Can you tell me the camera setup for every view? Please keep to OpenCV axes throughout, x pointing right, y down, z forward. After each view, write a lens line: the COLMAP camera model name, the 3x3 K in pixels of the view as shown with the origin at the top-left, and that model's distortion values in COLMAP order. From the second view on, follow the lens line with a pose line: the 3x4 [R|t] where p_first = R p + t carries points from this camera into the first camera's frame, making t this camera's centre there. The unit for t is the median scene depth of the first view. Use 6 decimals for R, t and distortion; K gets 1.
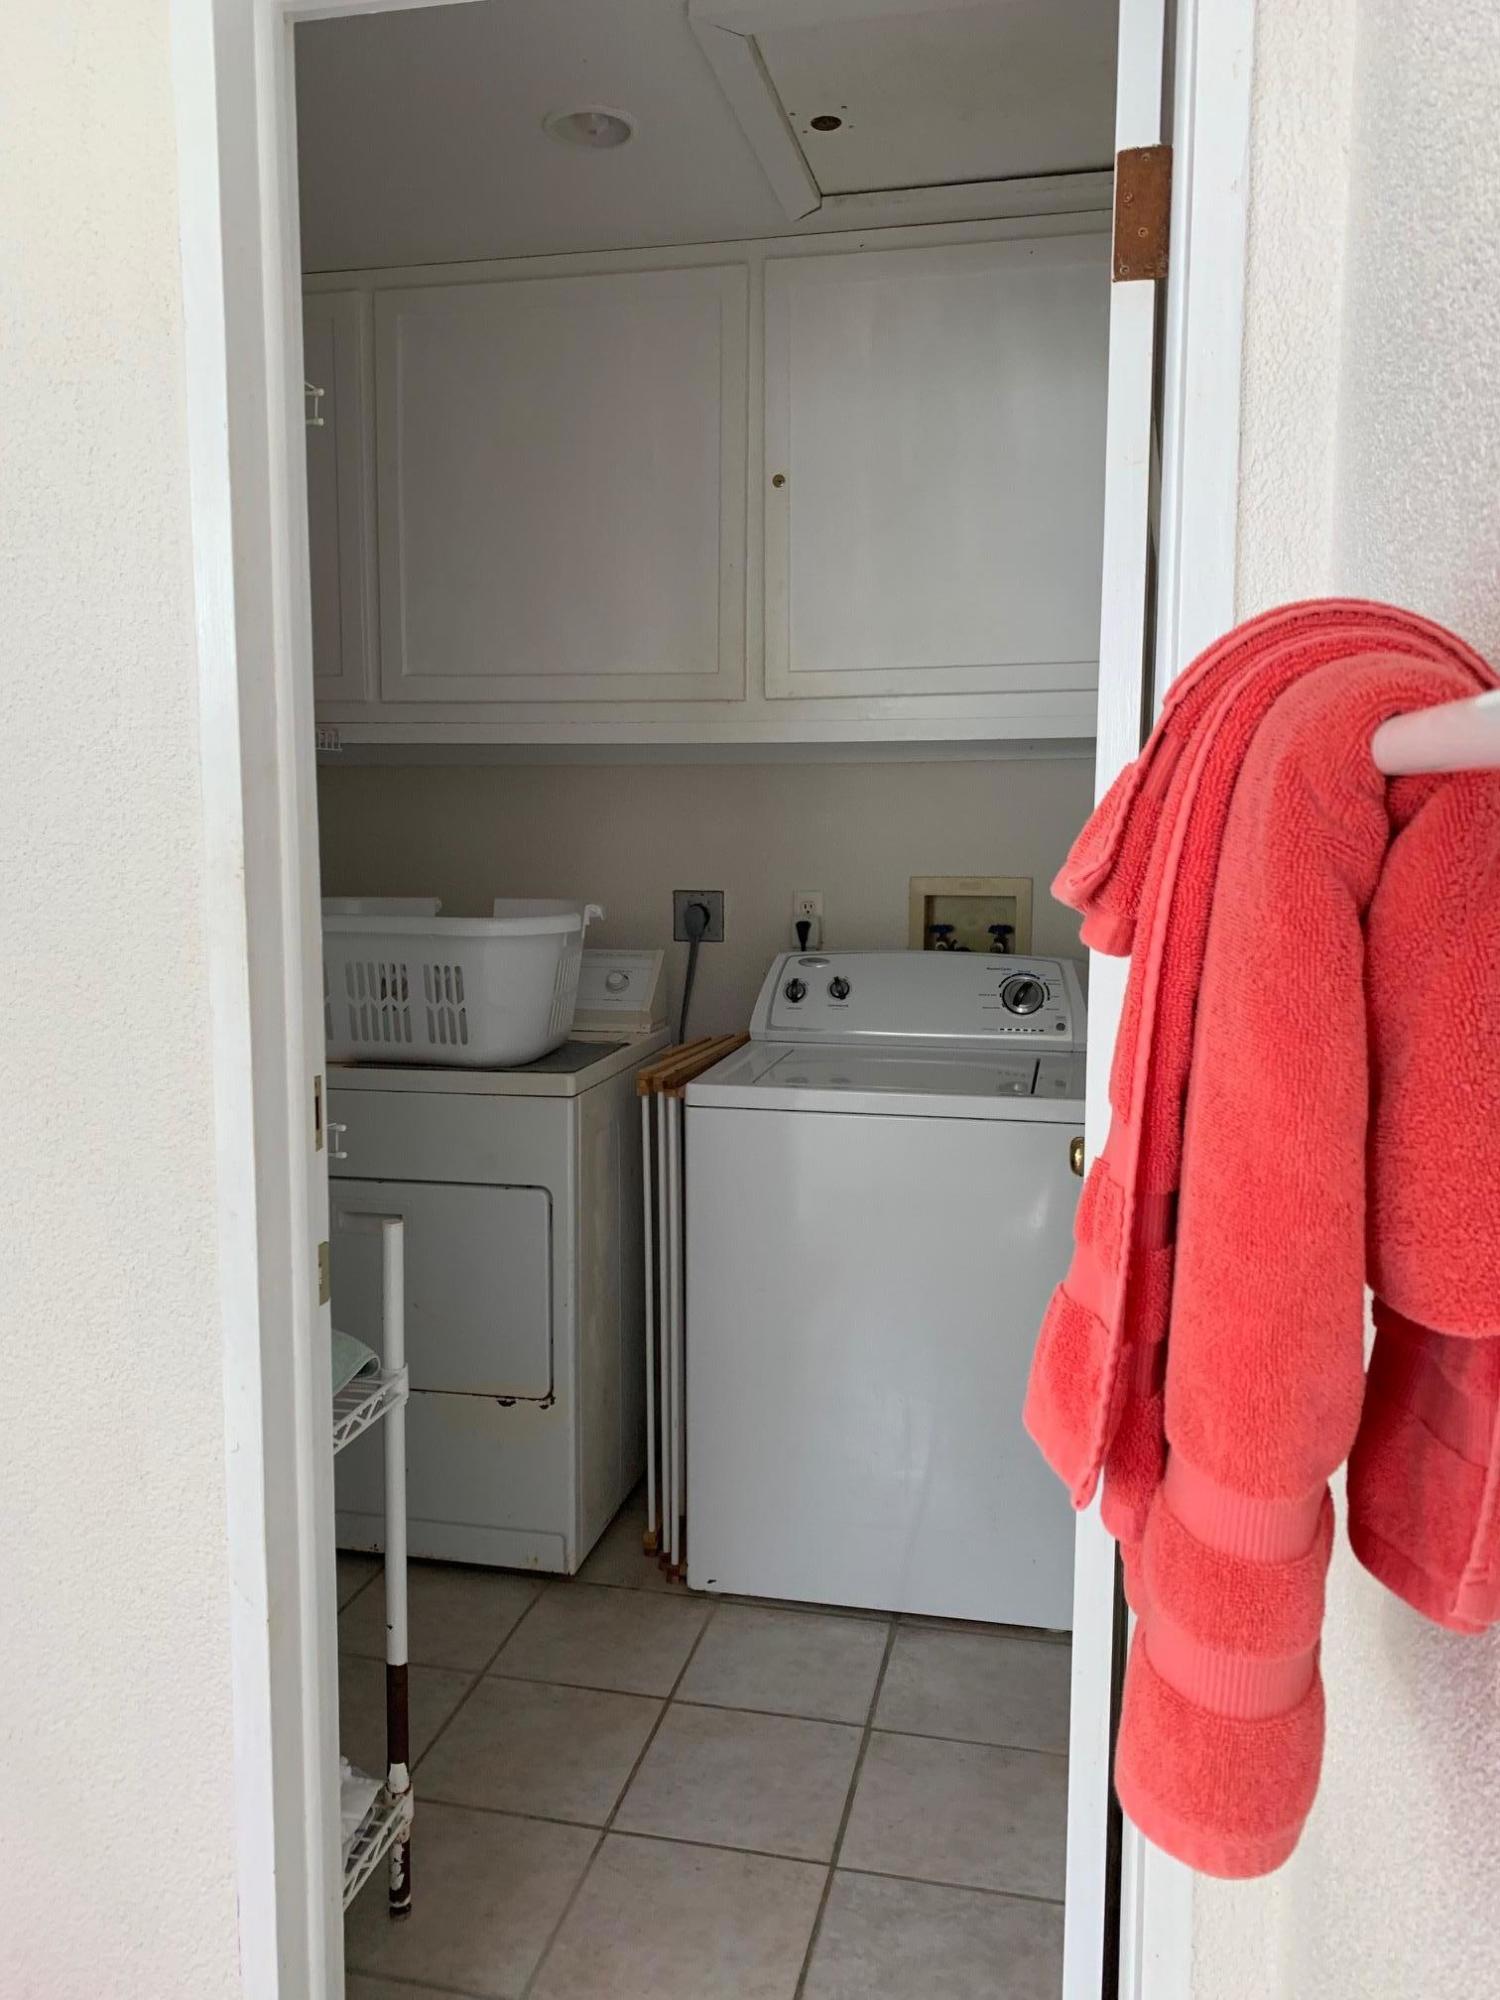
lens RADIAL K [[1524.9, 0, 759.7], [0, 1524.9, 954.6], [0, 0, 1]] dist [0.037408, -0.040379]
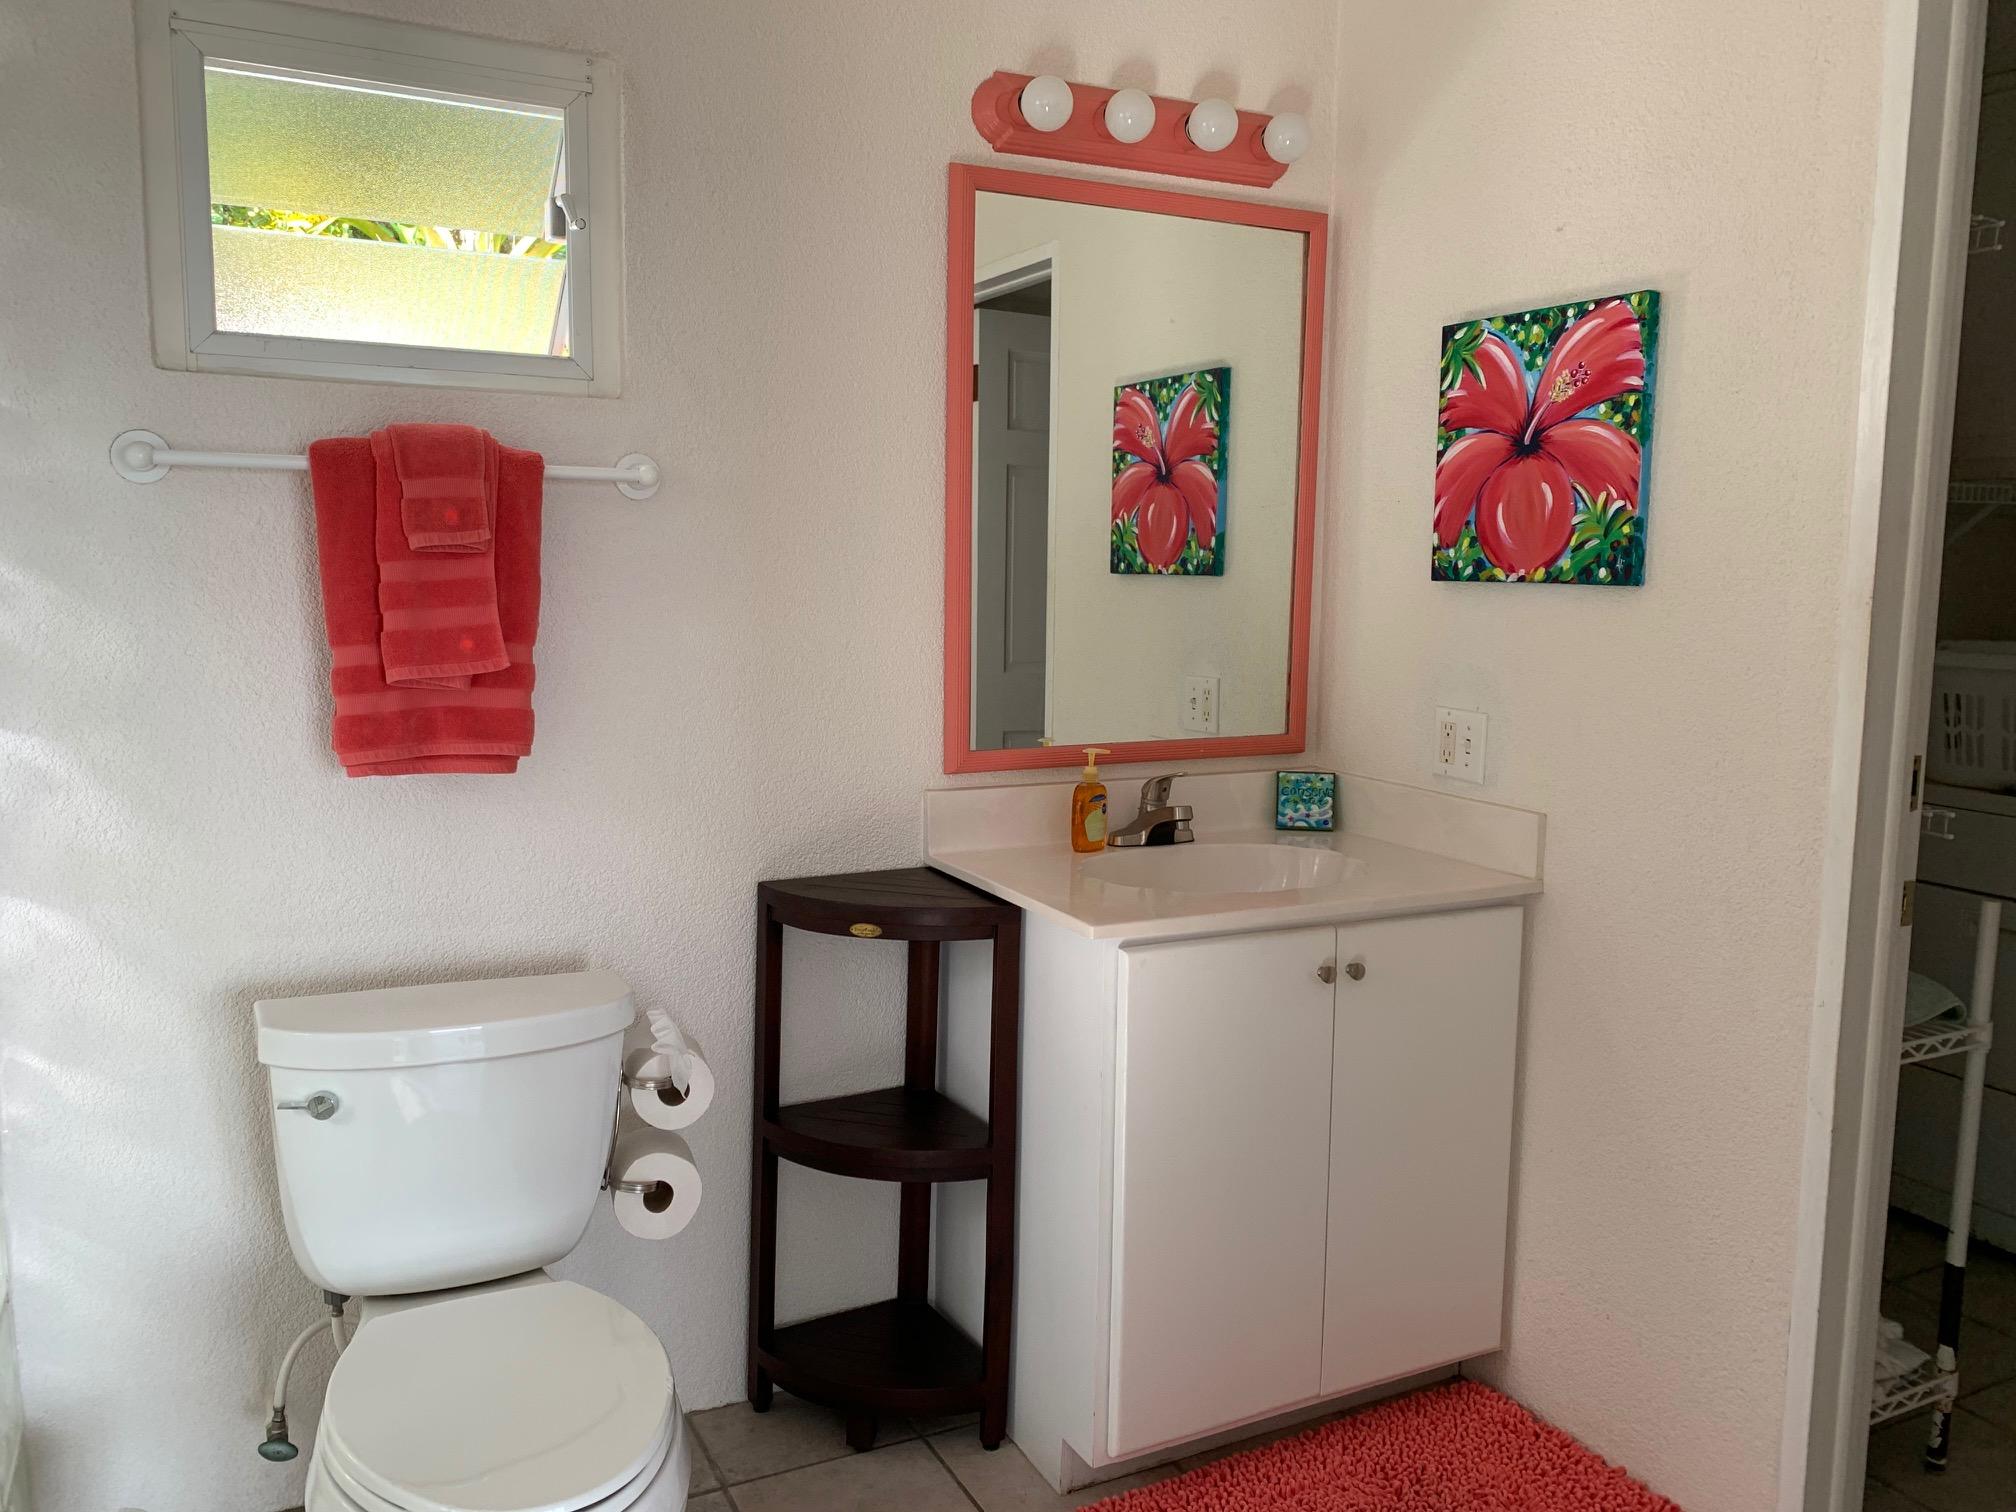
lens RADIAL K [[1537.1, 0, 1008.0], [0, 1537.1, 756.0], [0, 0, 1]] dist [0.037408, -0.040379]
pose [[0.632413, 0.104766, -0.767515, 0.244500], [-0.081846, 0.994303, 0.068284, 0.050594], [0.770296, 0.019634, 0.637384, -0.474117]]
